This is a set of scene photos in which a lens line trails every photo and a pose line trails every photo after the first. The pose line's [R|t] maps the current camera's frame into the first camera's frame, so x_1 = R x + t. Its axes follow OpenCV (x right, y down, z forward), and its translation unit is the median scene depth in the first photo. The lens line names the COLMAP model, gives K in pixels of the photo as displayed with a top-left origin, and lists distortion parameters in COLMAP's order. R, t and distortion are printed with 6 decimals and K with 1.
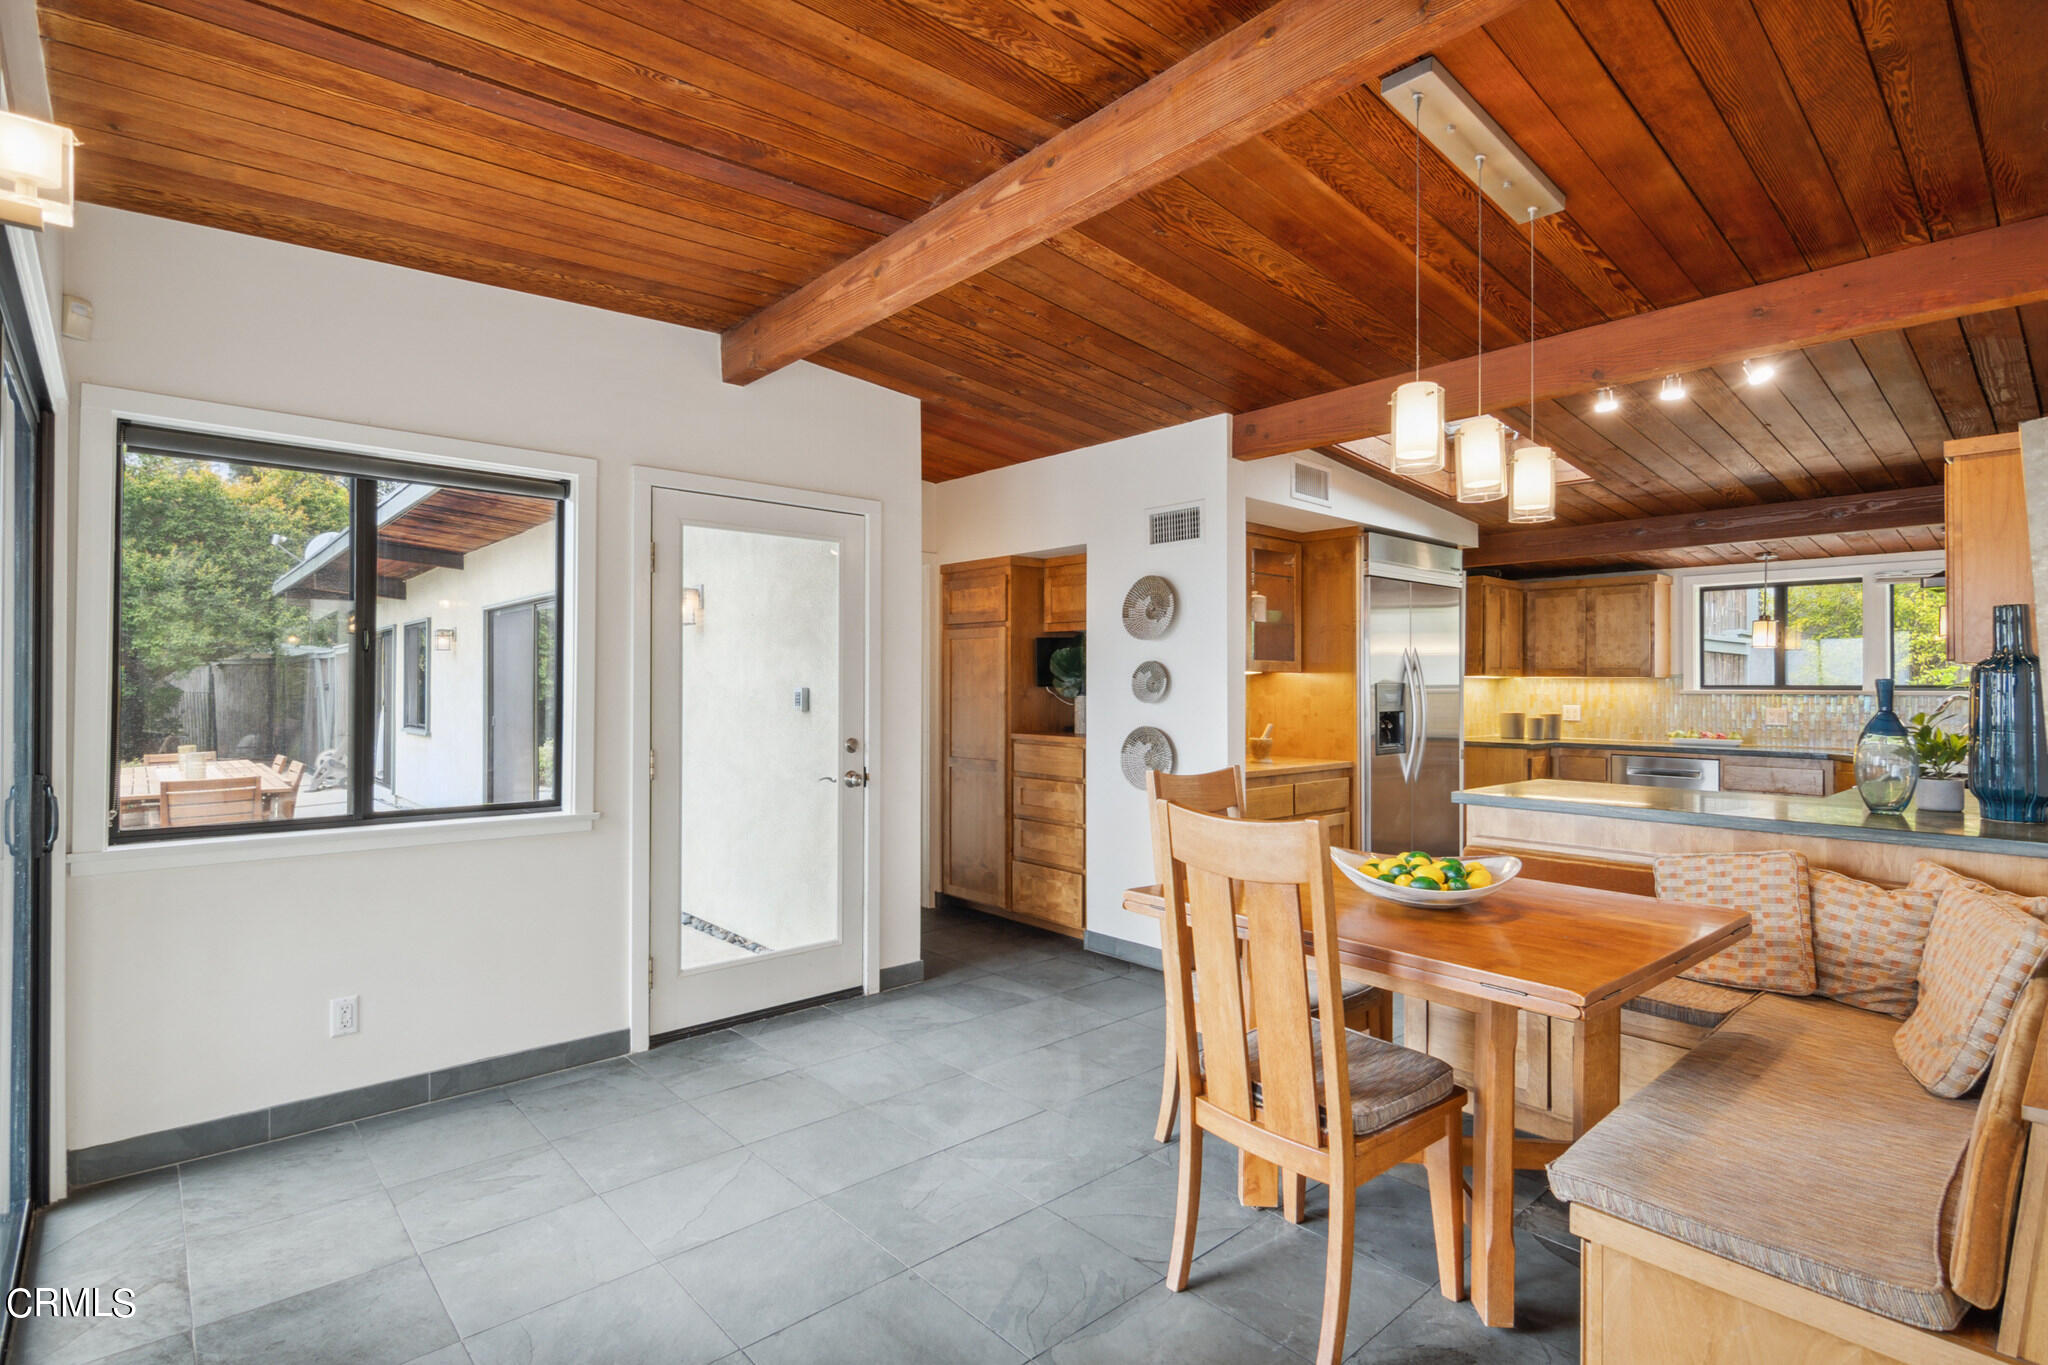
lens RADIAL K [[999.6, 0, 1024.0], [0, 999.6, 682.5], [0, 0, 1]] dist [0.001631, -0.000169]
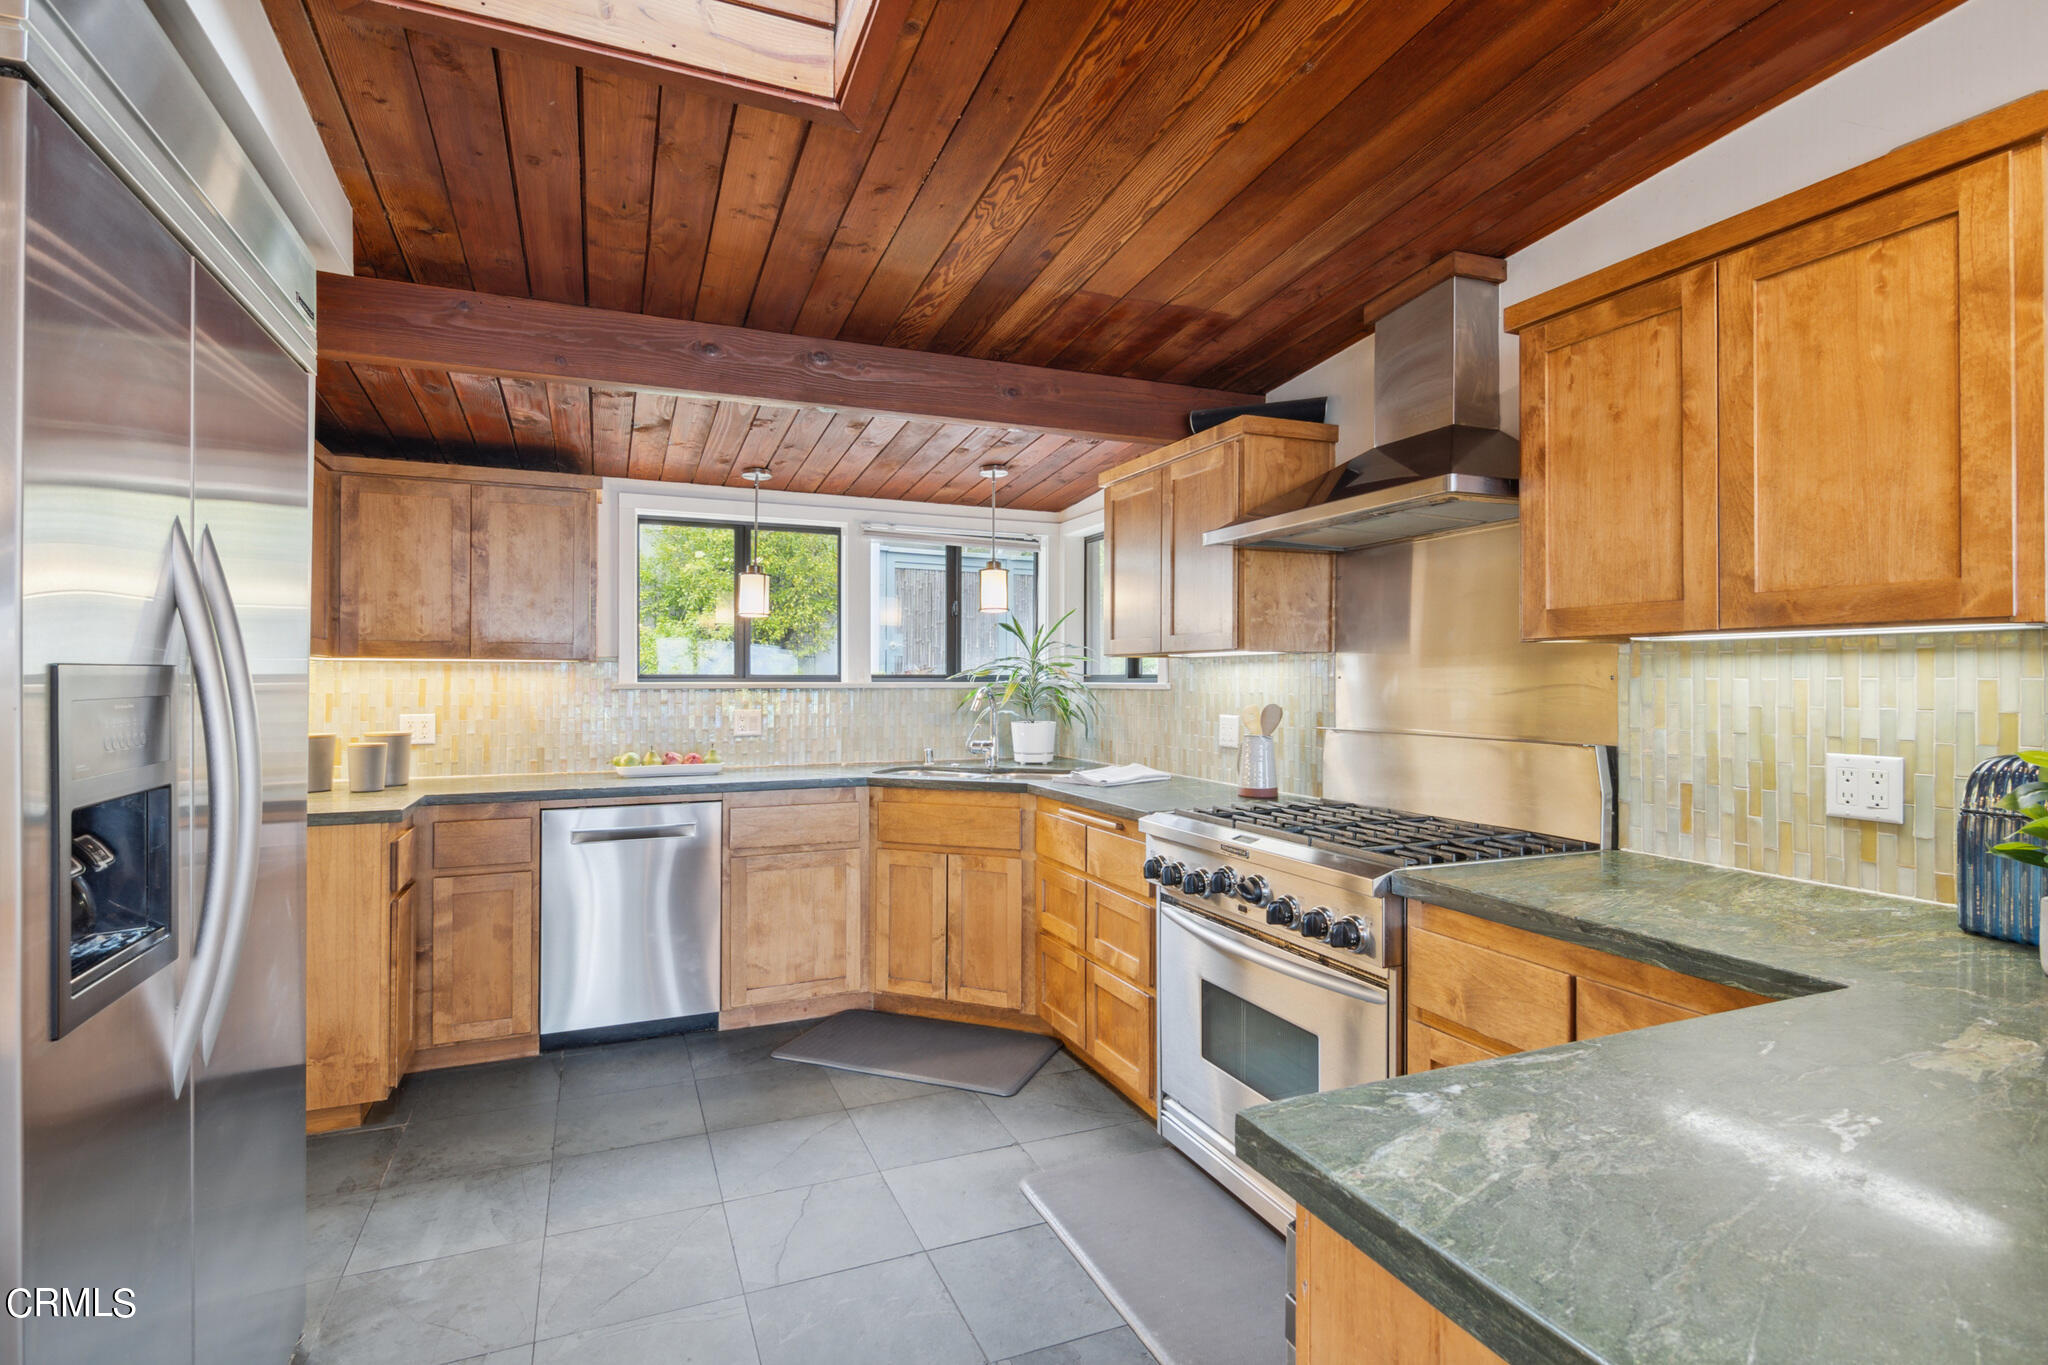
lens RADIAL K [[999.6, 0, 1024.0], [0, 999.6, 682.5], [0, 0, 1]] dist [0.001631, -0.000169]
pose [[0.326785, -0.007185, 0.945072, 0.186102], [-0.002816, 0.999959, 0.008576, 0.001379], [-0.945095, -0.005464, 0.326751, 0.611940]]
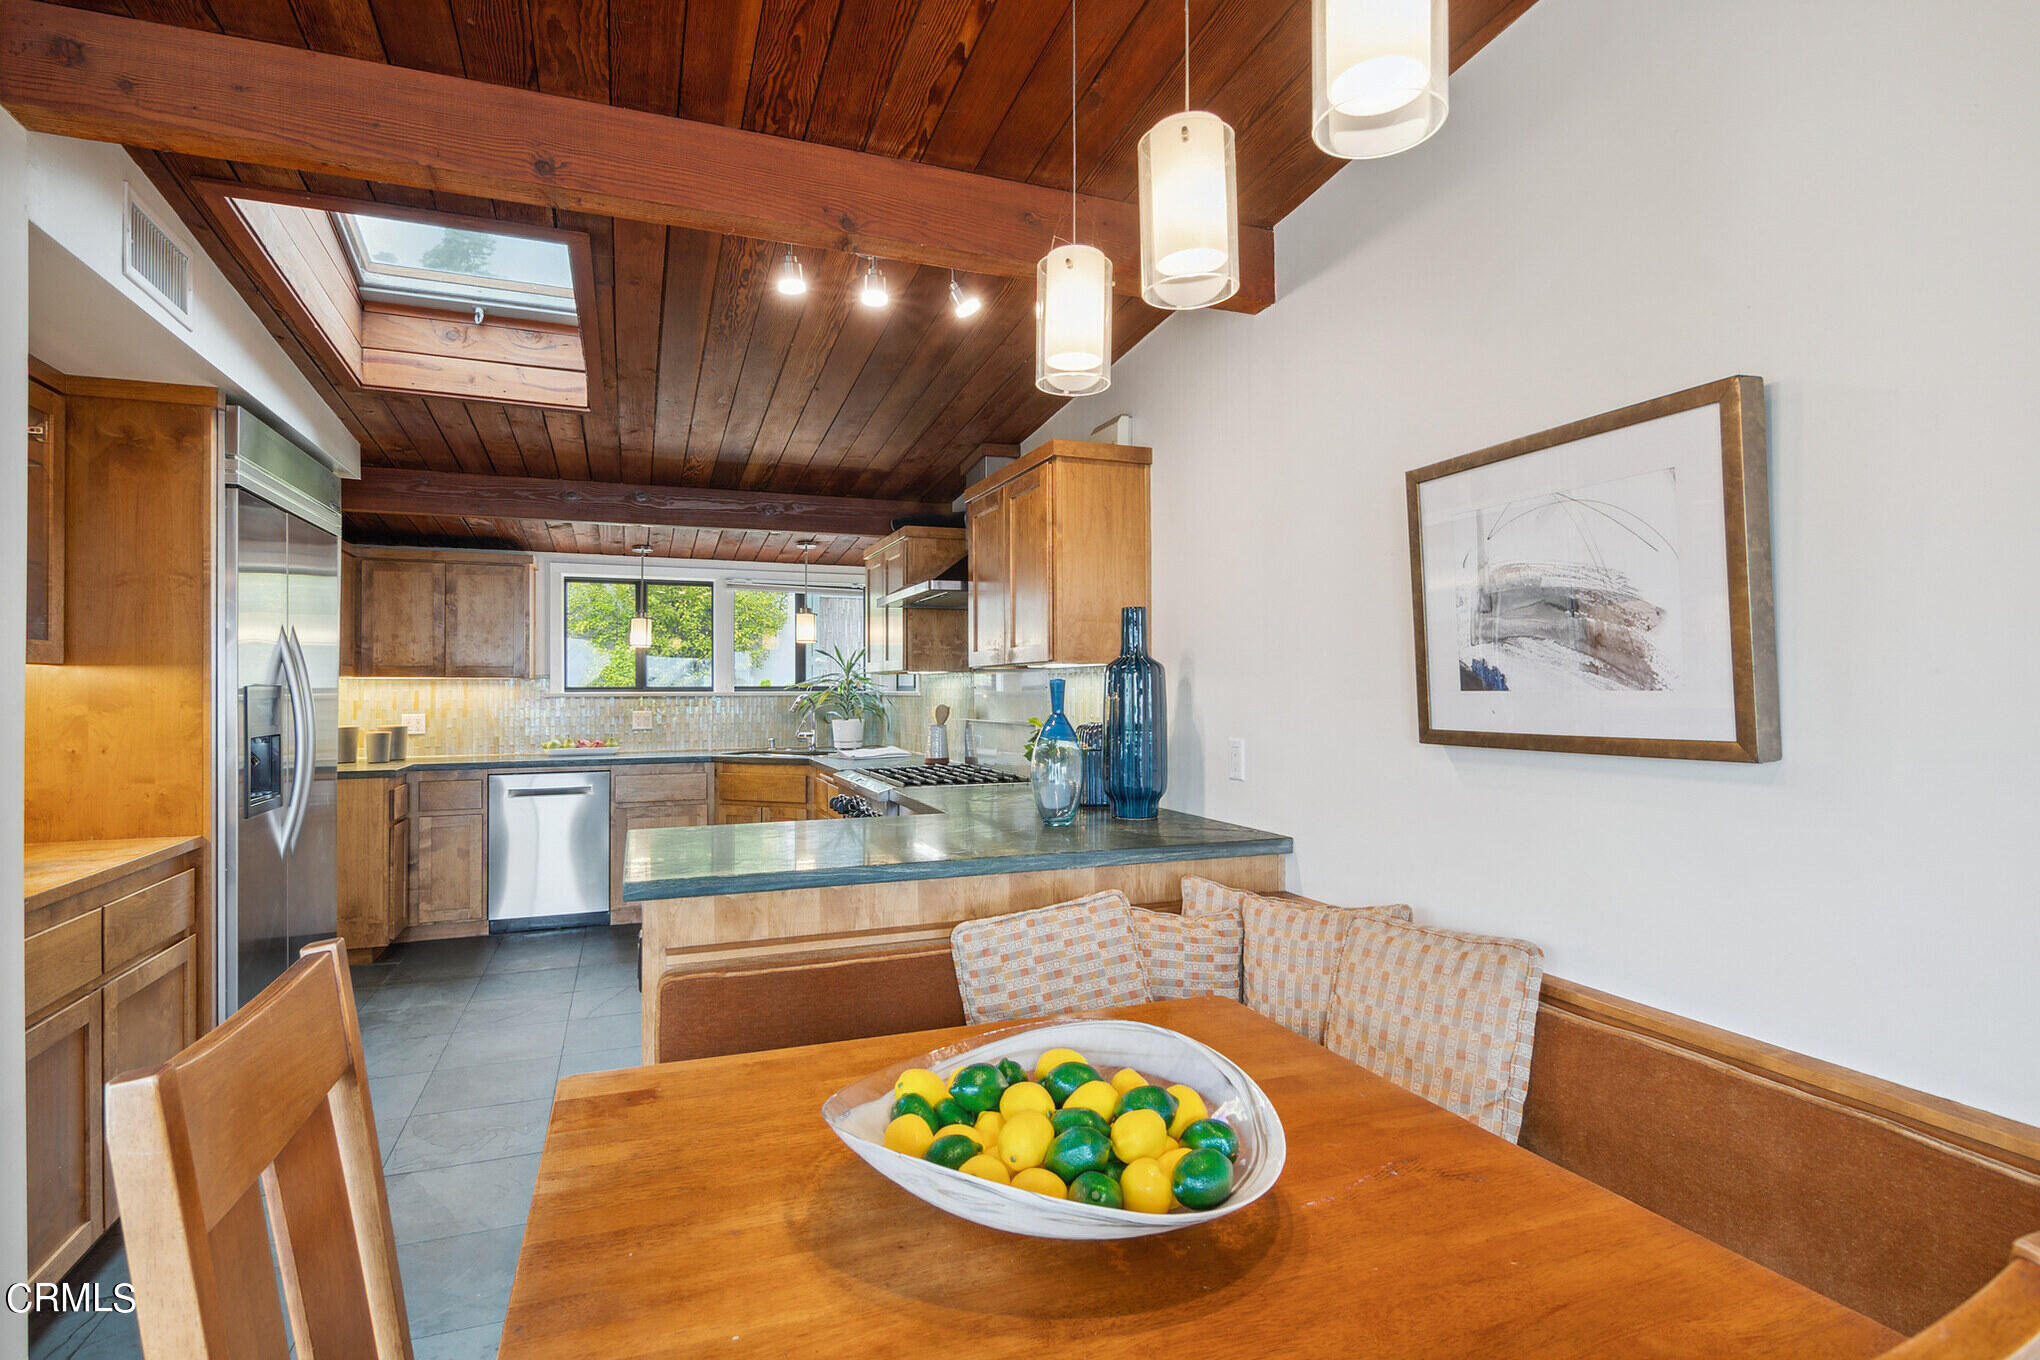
lens RADIAL K [[996.5, 0, 1014.0], [0, 996.5, 689.0], [0, 0, 1]] dist [0.000985, -0.000170]
pose [[0.358220, -0.005825, 0.933619, -0.005061], [0.001817, 0.999983, 0.005542, -0.000067], [-0.933635, -0.000289, 0.358224, 0.332159]]
